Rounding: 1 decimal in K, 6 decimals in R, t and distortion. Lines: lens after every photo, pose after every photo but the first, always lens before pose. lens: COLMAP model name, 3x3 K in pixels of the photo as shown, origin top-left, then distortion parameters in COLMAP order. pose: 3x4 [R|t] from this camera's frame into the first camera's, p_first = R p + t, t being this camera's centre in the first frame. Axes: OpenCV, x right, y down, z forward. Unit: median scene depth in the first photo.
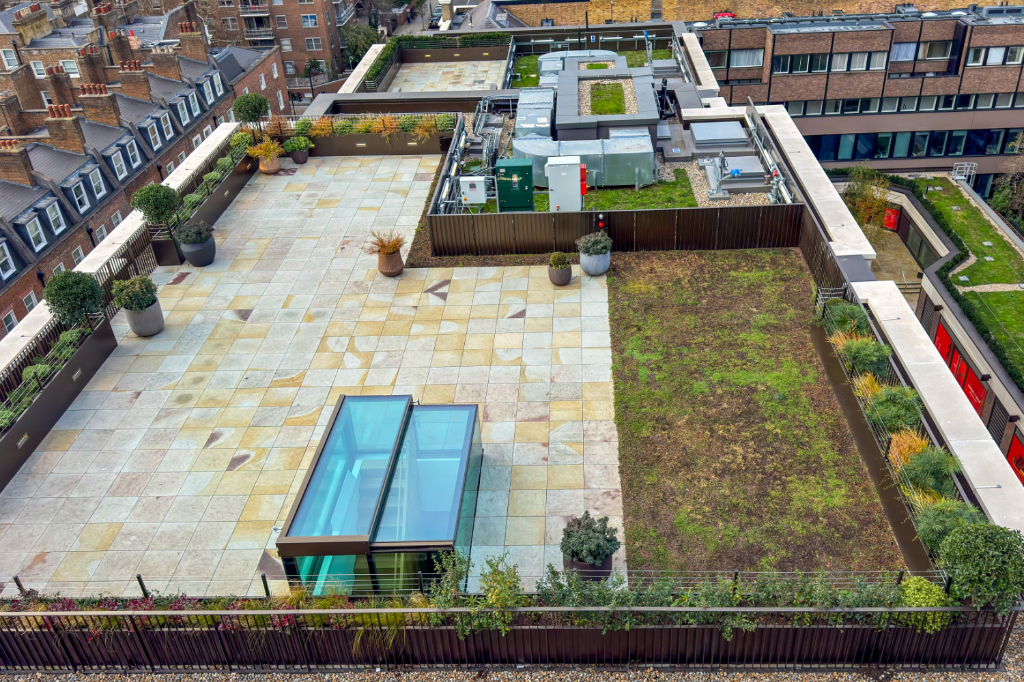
lens RADIAL K [[893.4, 0, 549.3], [0, 893.4, 341.1], [0, 0, 1]] dist [0.016516, -0.014879]
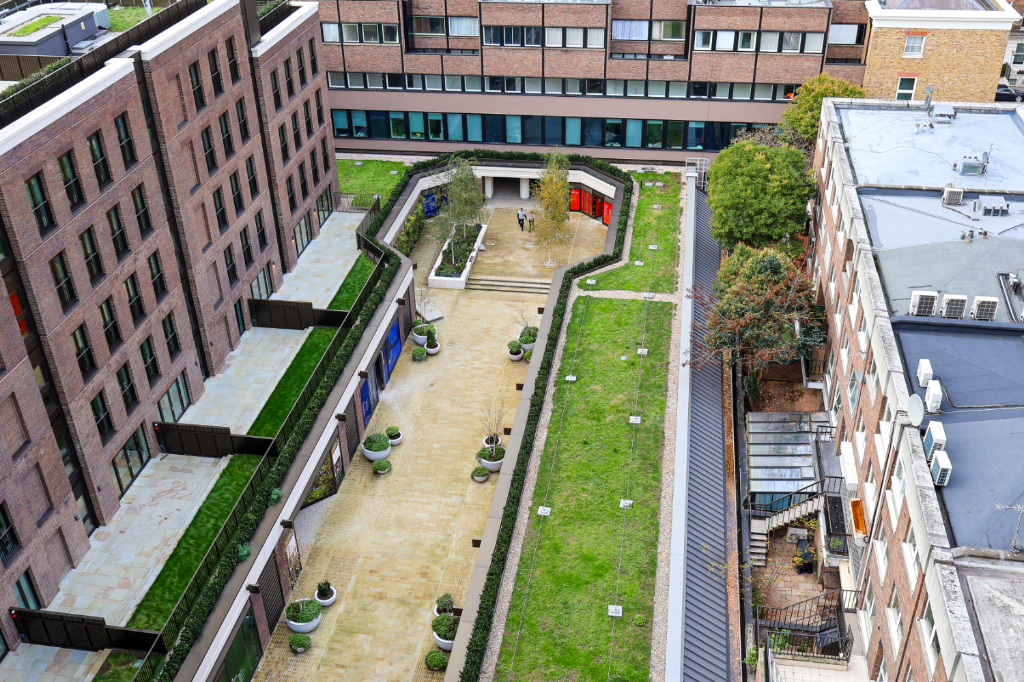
lens RADIAL K [[1018.2, 0, 512.6], [0, 1018.2, 327.7], [0, 0, 1]] dist [0.019186, -0.003576]
pose [[0.991312, 0.087683, -0.098038, 0.639977], [-0.088795, 0.996025, -0.007028, -0.012339], [0.097032, 0.015672, 0.995158, -0.038186]]
